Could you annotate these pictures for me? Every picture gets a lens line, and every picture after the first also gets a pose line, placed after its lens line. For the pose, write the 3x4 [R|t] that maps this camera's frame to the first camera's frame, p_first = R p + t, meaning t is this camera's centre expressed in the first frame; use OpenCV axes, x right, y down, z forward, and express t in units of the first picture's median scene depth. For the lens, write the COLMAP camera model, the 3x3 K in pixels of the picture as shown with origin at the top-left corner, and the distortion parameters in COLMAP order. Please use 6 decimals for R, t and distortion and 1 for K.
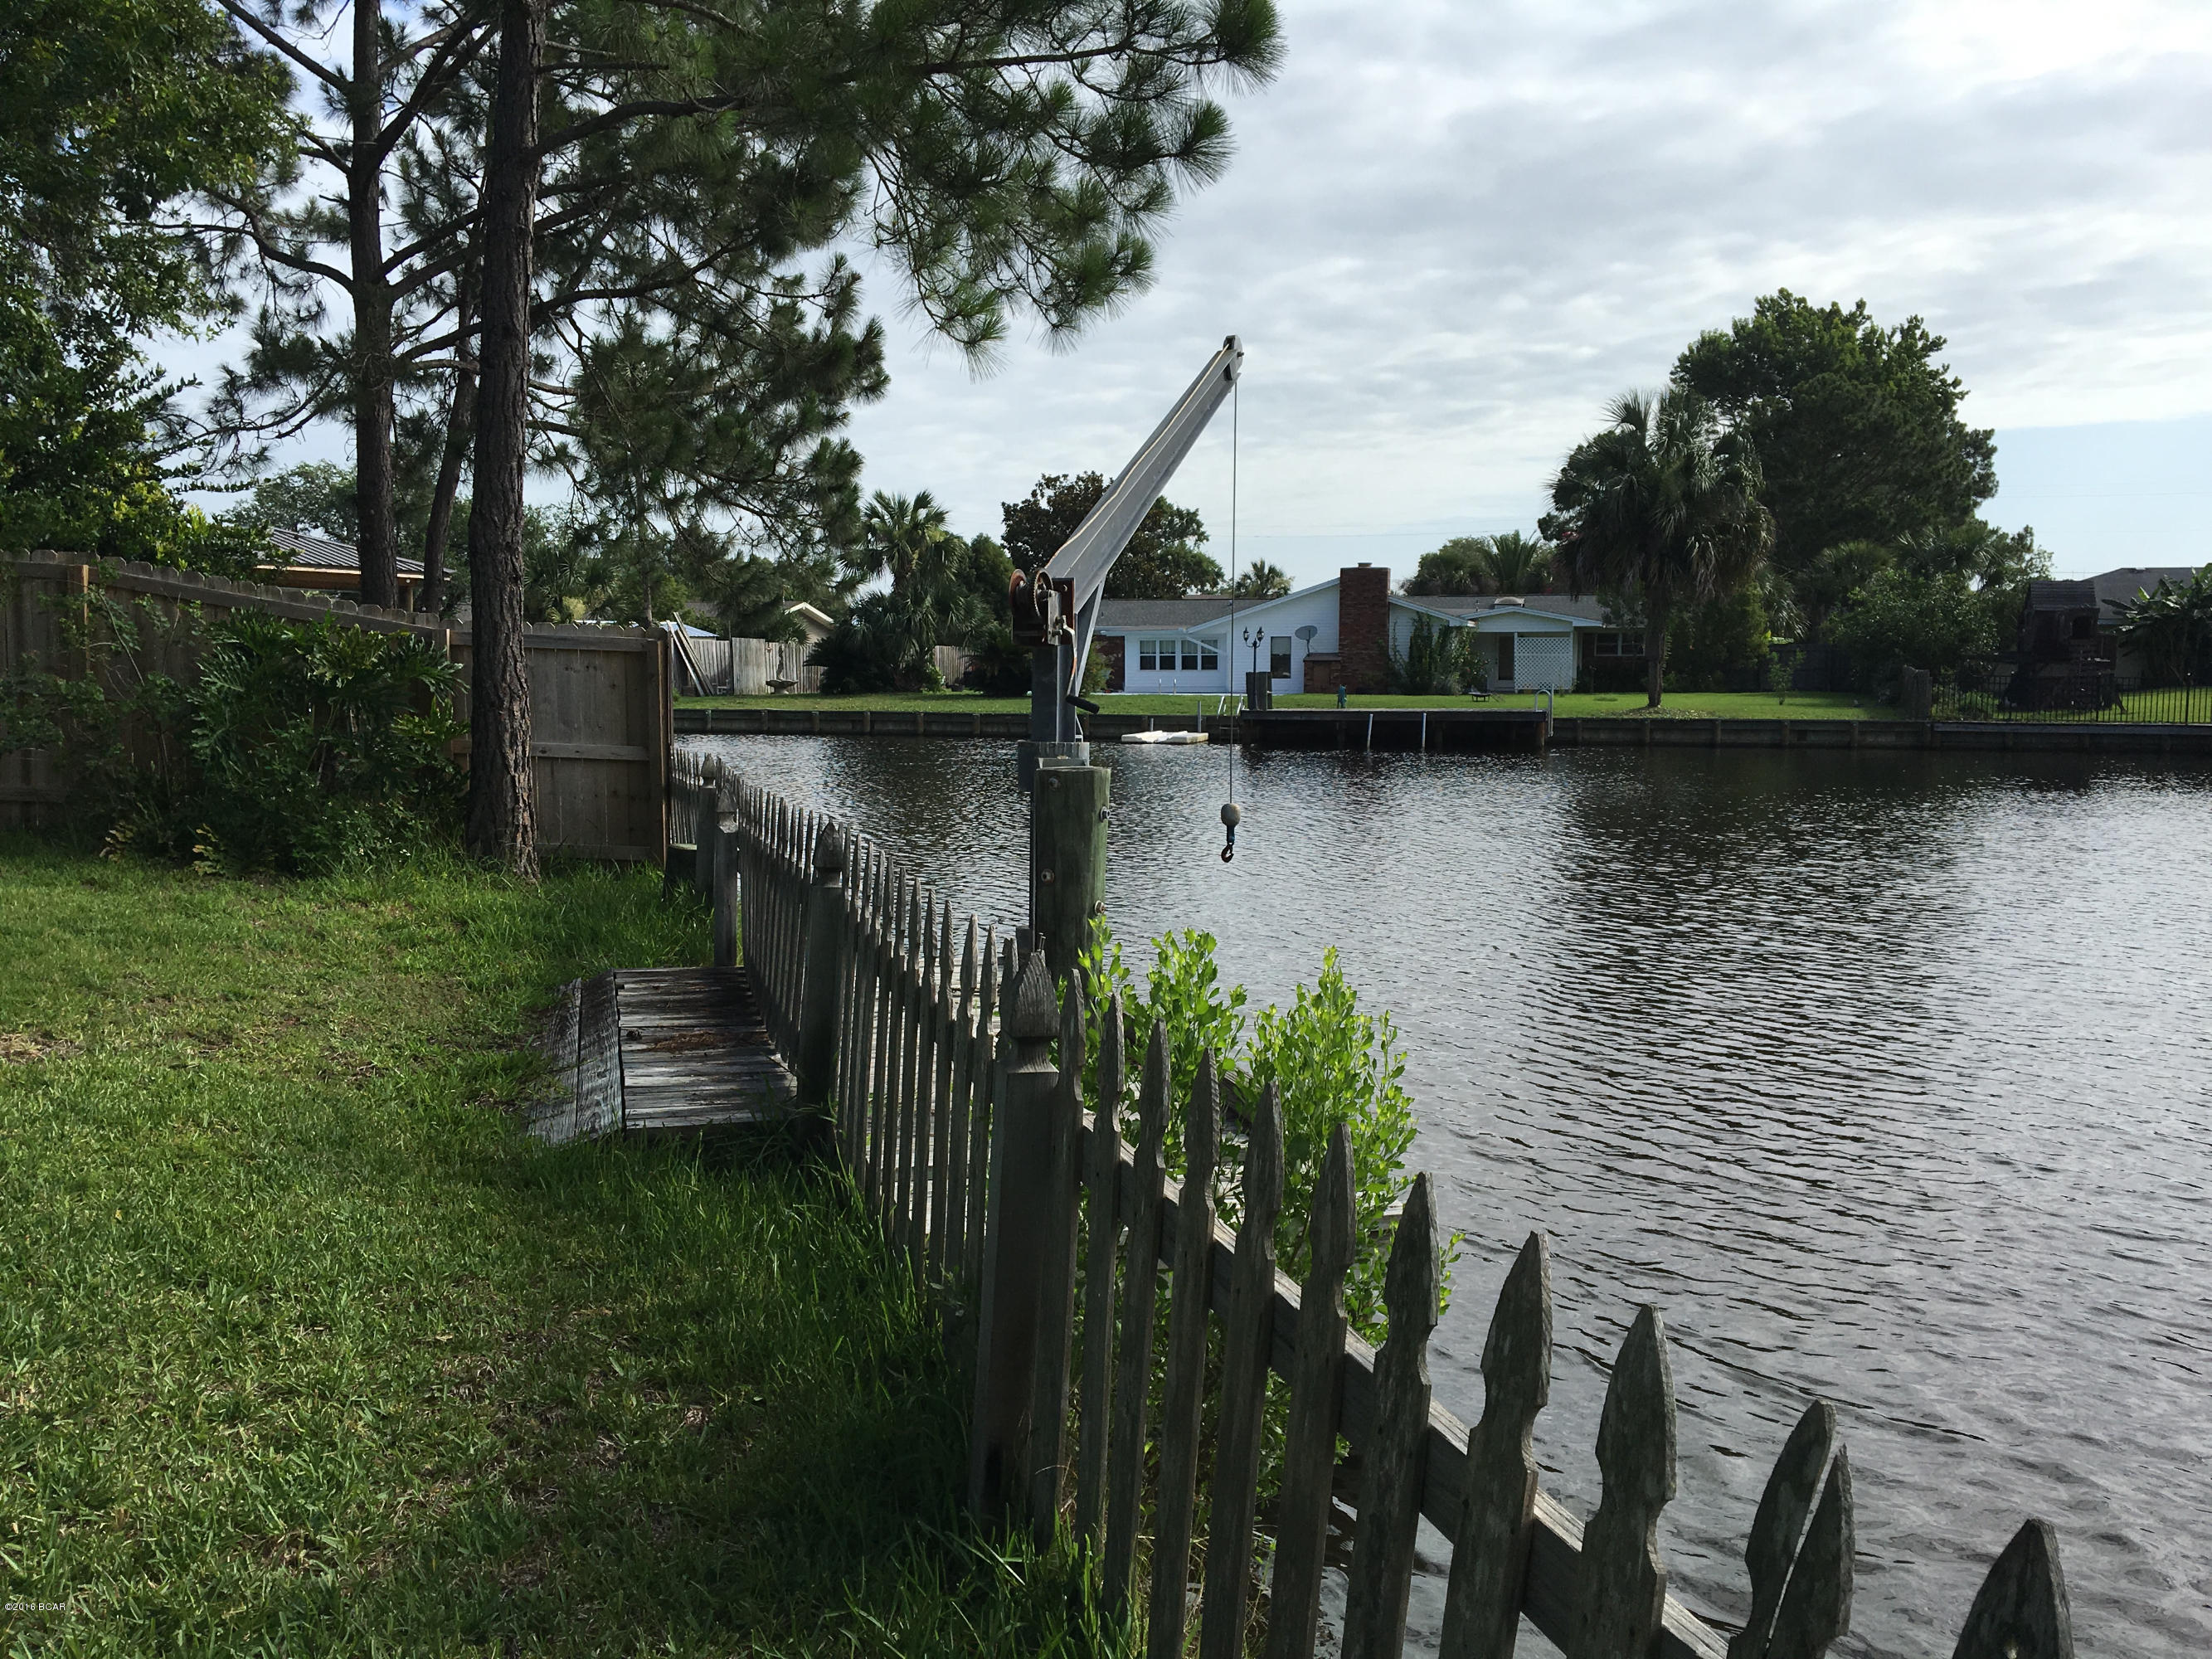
lens RADIAL K [[1856.7, 0, 1106.0], [0, 1856.7, 829.5], [0, 0, 1]] dist [0.153688, -0.251484]
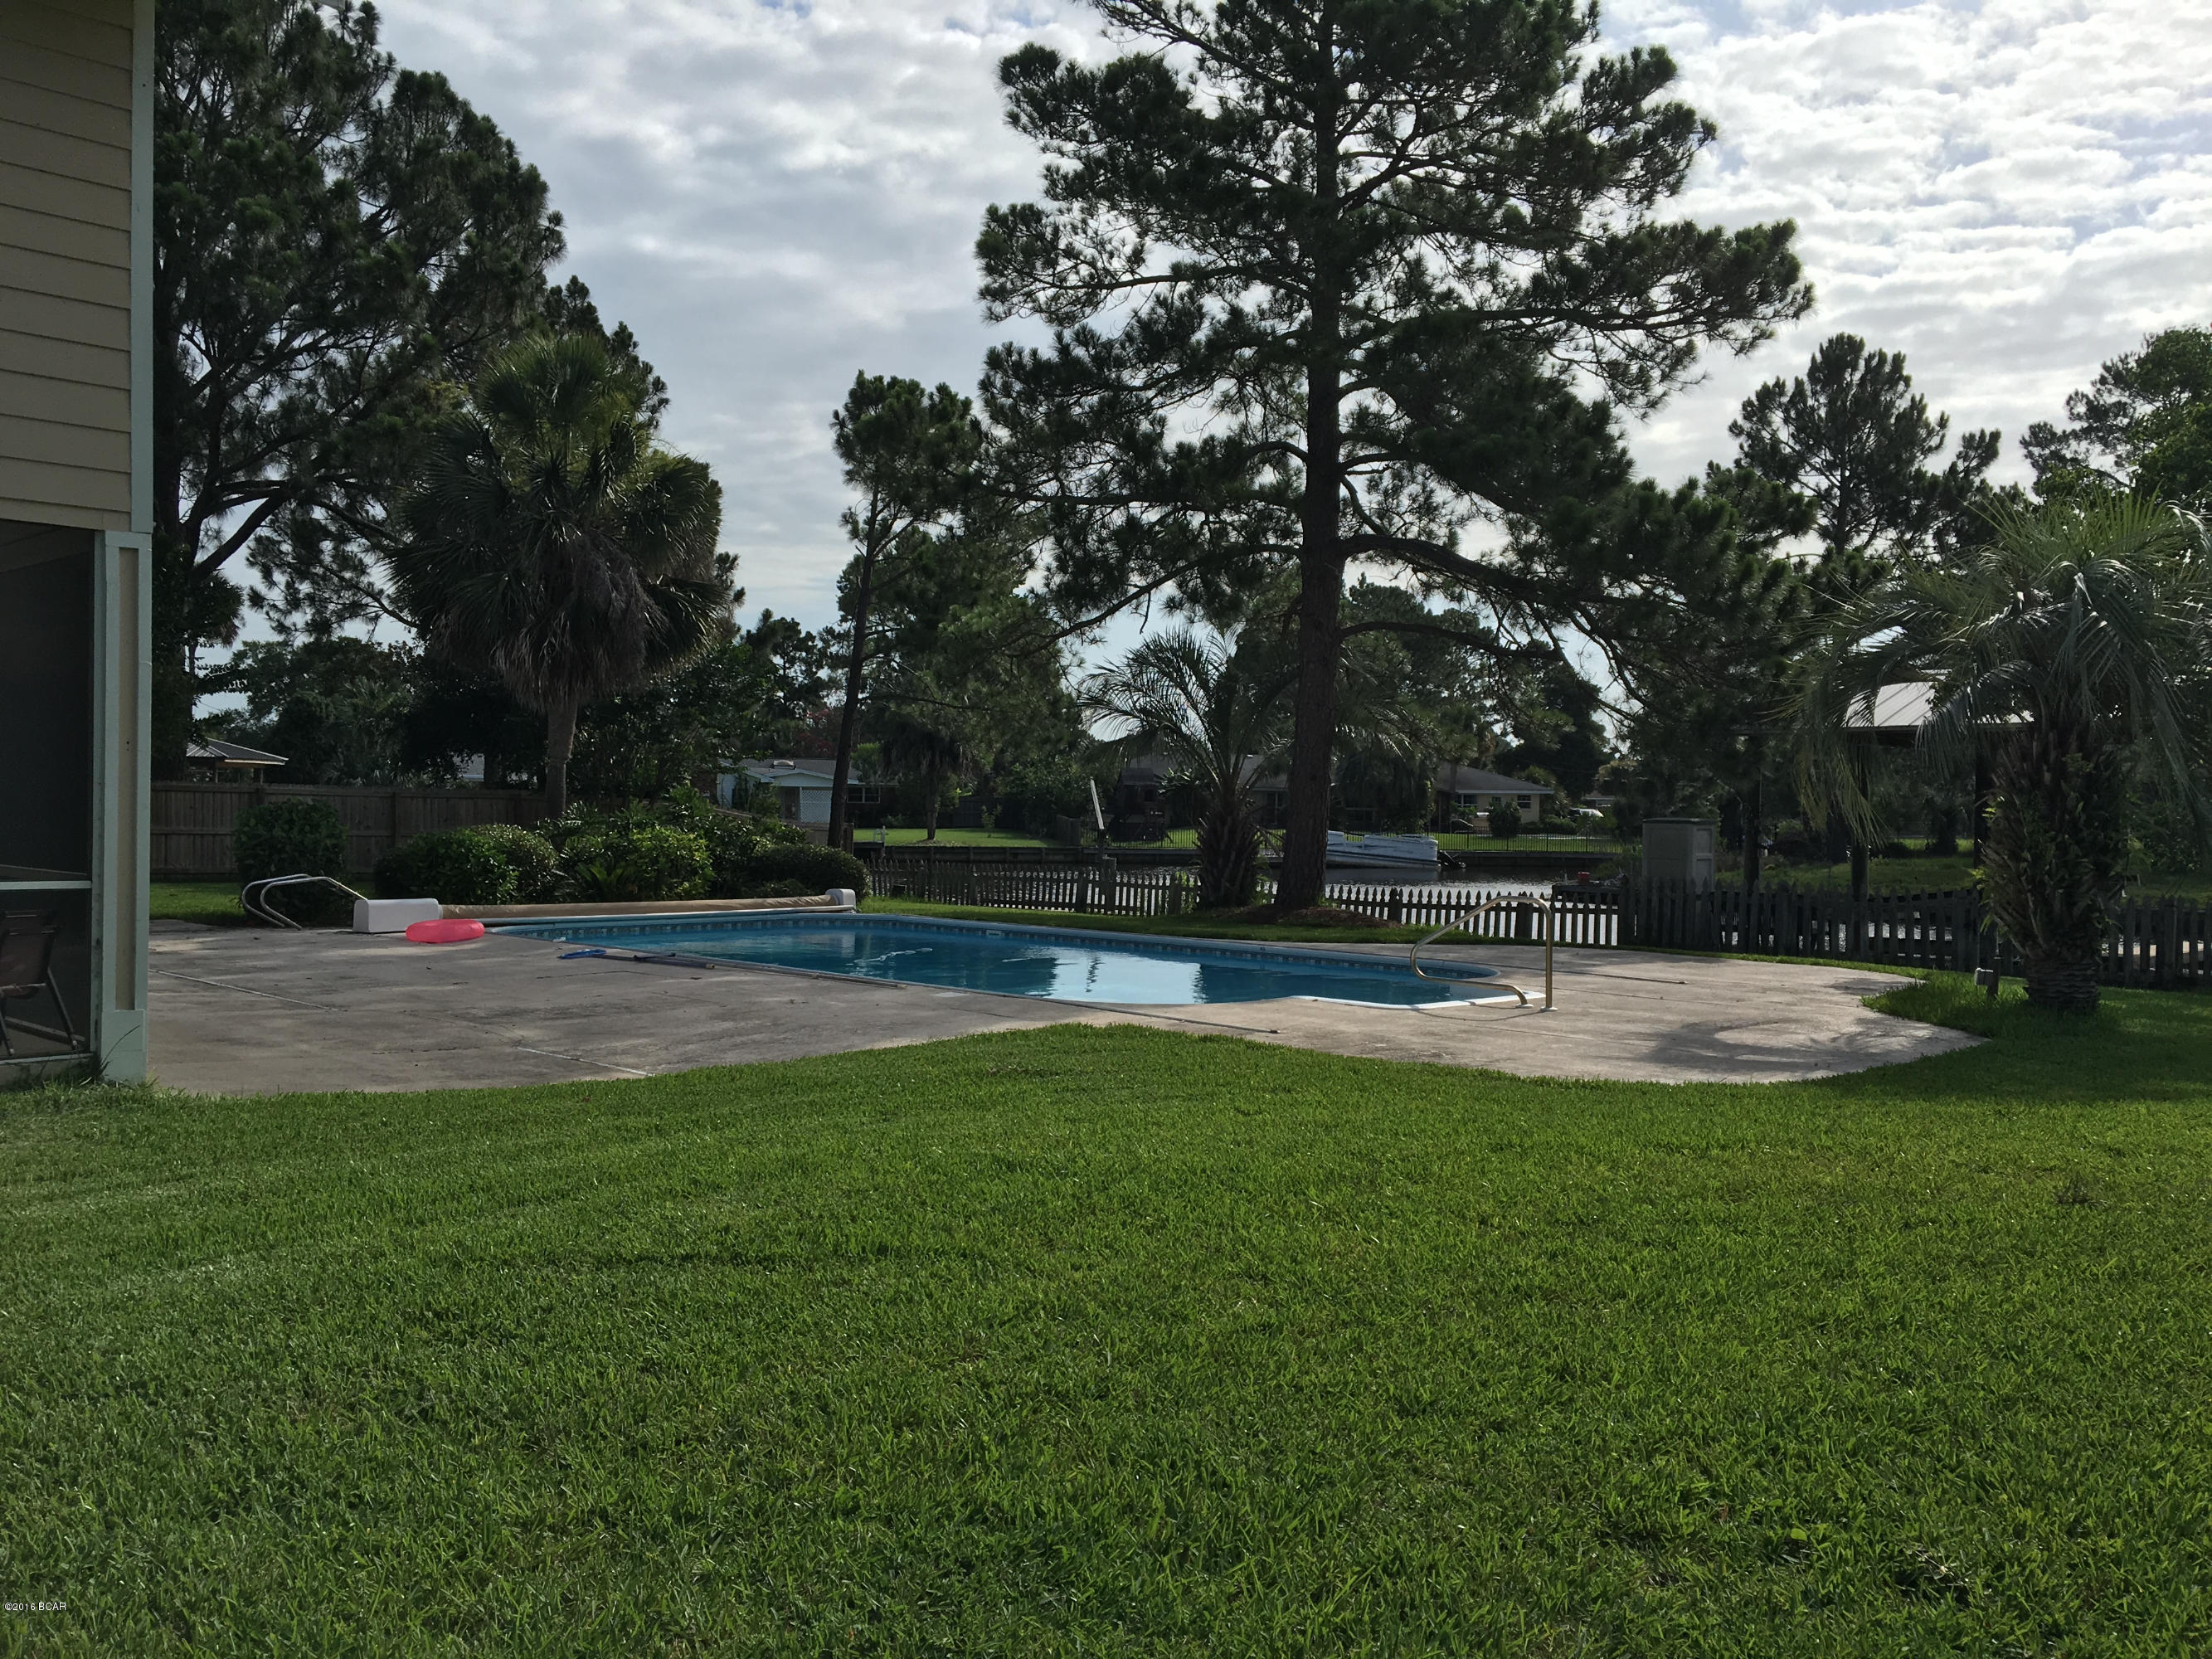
lens RADIAL K [[1856.7, 0, 1106.0], [0, 1856.7, 829.5], [0, 0, 1]] dist [0.153688, -0.251484]
pose [[0.896198, 0.004882, 0.443628, -0.279787], [0.026243, 0.997605, -0.063994, 0.034140], [-0.442878, 0.068993, 0.893923, -0.508534]]
